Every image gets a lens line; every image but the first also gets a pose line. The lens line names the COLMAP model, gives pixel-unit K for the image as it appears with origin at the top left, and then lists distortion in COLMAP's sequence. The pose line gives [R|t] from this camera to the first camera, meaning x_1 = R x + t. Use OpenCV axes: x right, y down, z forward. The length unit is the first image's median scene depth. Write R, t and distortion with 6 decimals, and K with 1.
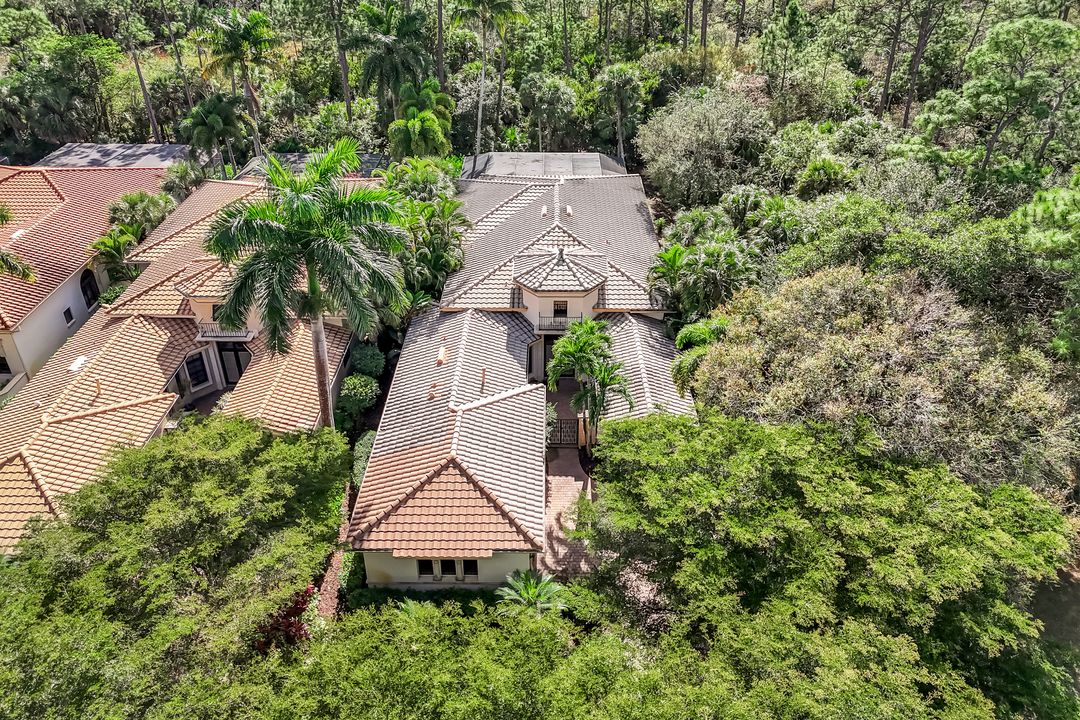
lens RADIAL K [[773.5, 0, 539.4], [0, 773.5, 323.8], [0, 0, 1]] dist [0.059523, -0.051142]
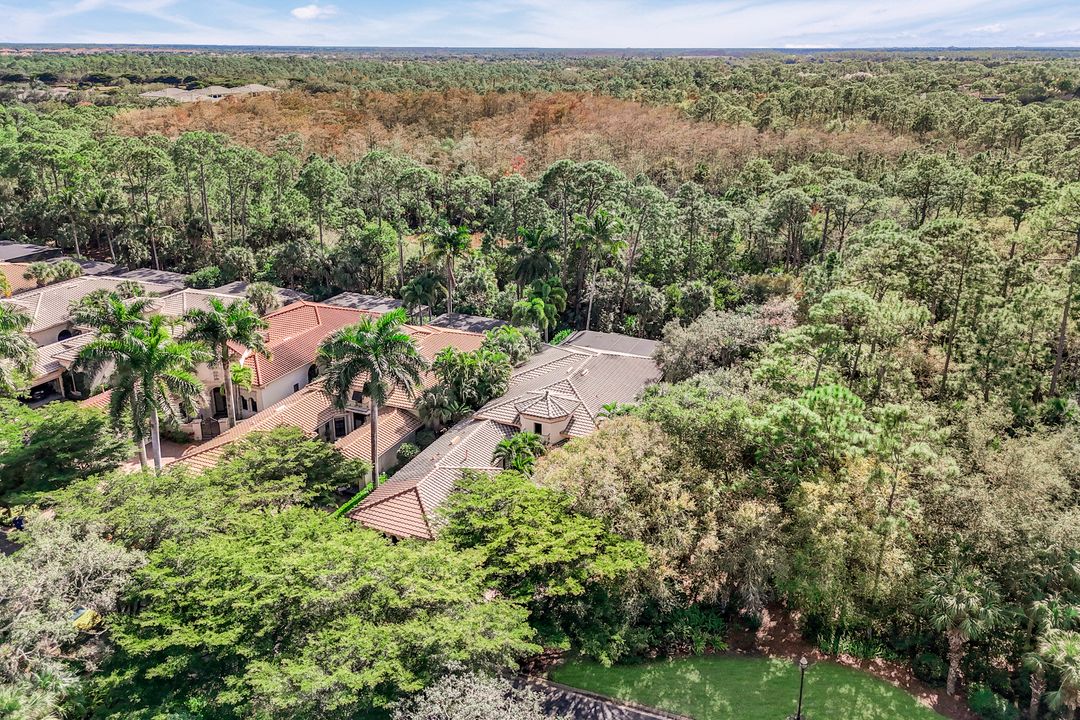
lens RADIAL K [[773.5, 0, 539.4], [0, 773.5, 323.8], [0, 0, 1]] dist [0.059523, -0.051142]
pose [[0.918433, 0.128354, -0.374175, 0.567149], [-0.207167, 0.961874, -0.178550, 0.053588], [0.336992, 0.241503, 0.910007, -0.458615]]
